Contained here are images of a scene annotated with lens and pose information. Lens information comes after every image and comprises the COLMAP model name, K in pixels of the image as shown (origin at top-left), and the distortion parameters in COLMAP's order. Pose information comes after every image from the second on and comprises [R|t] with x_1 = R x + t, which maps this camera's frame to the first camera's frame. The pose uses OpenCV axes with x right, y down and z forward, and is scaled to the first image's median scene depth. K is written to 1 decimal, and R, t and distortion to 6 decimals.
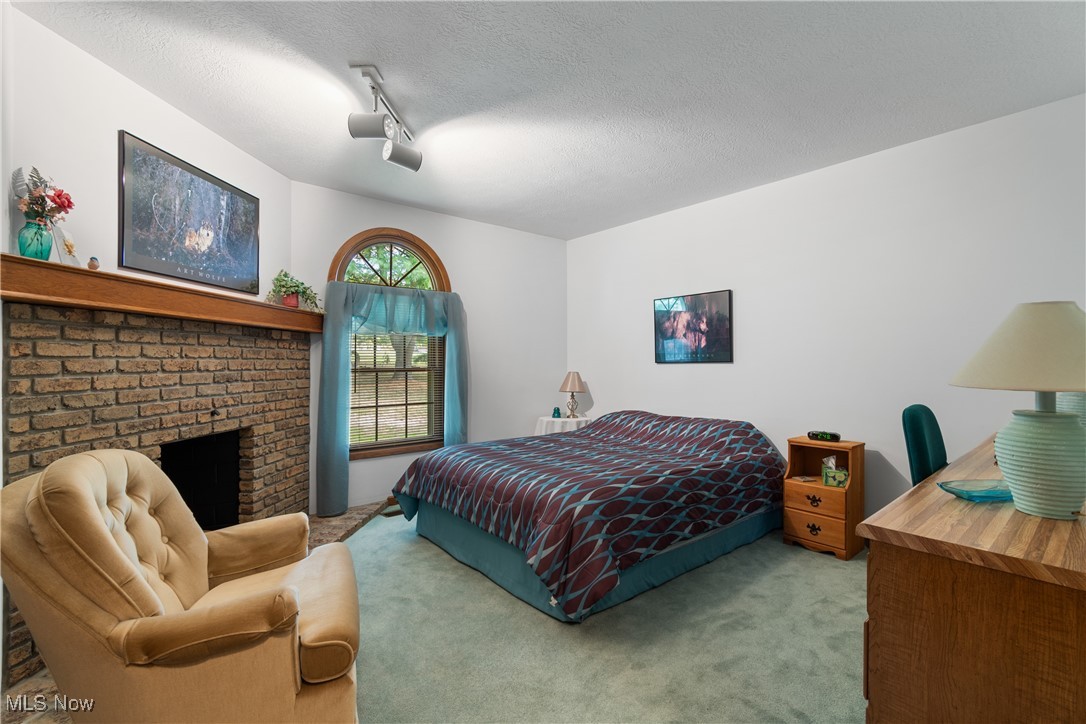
lens RADIAL K [[481.5, 0, 541.0], [0, 481.5, 360.0], [0, 0, 1]] dist [0.003735, 0.000768]
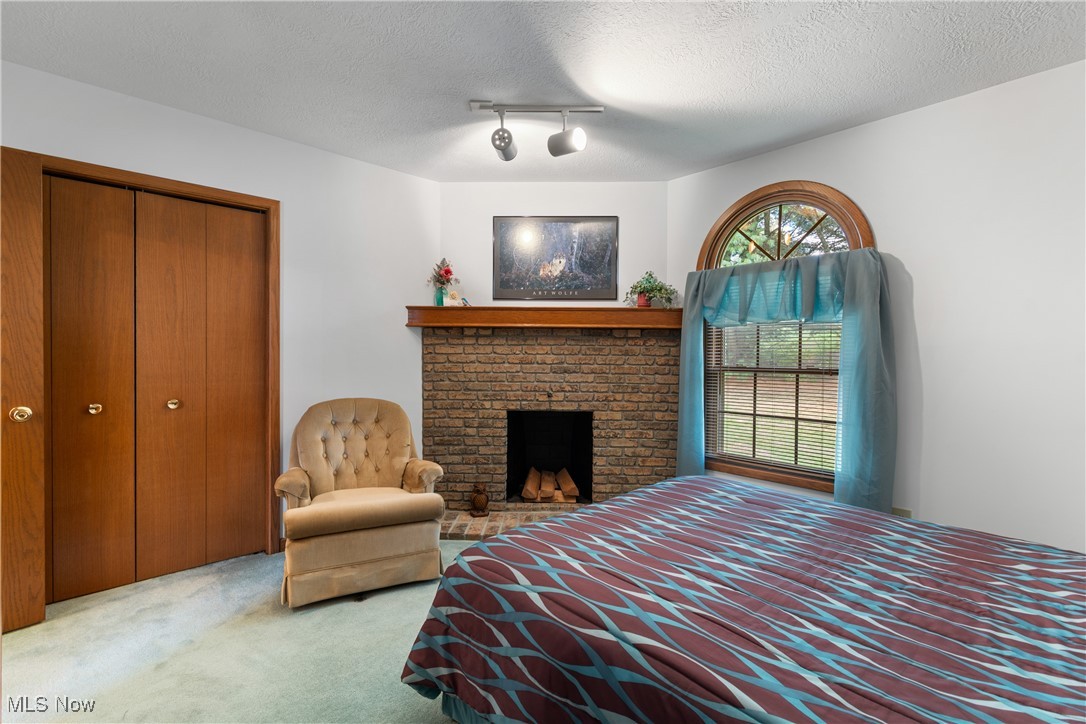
lens RADIAL K [[481.5, 0, 541.1], [0, 481.5, 358.6], [0, 0, 1]] dist [0.003735, 0.000768]
pose [[0.050848, 0.009876, -0.998658, 0.676427], [-0.004412, 0.999944, 0.009665, -0.004892], [0.998697, 0.003915, 0.050888, 0.920465]]
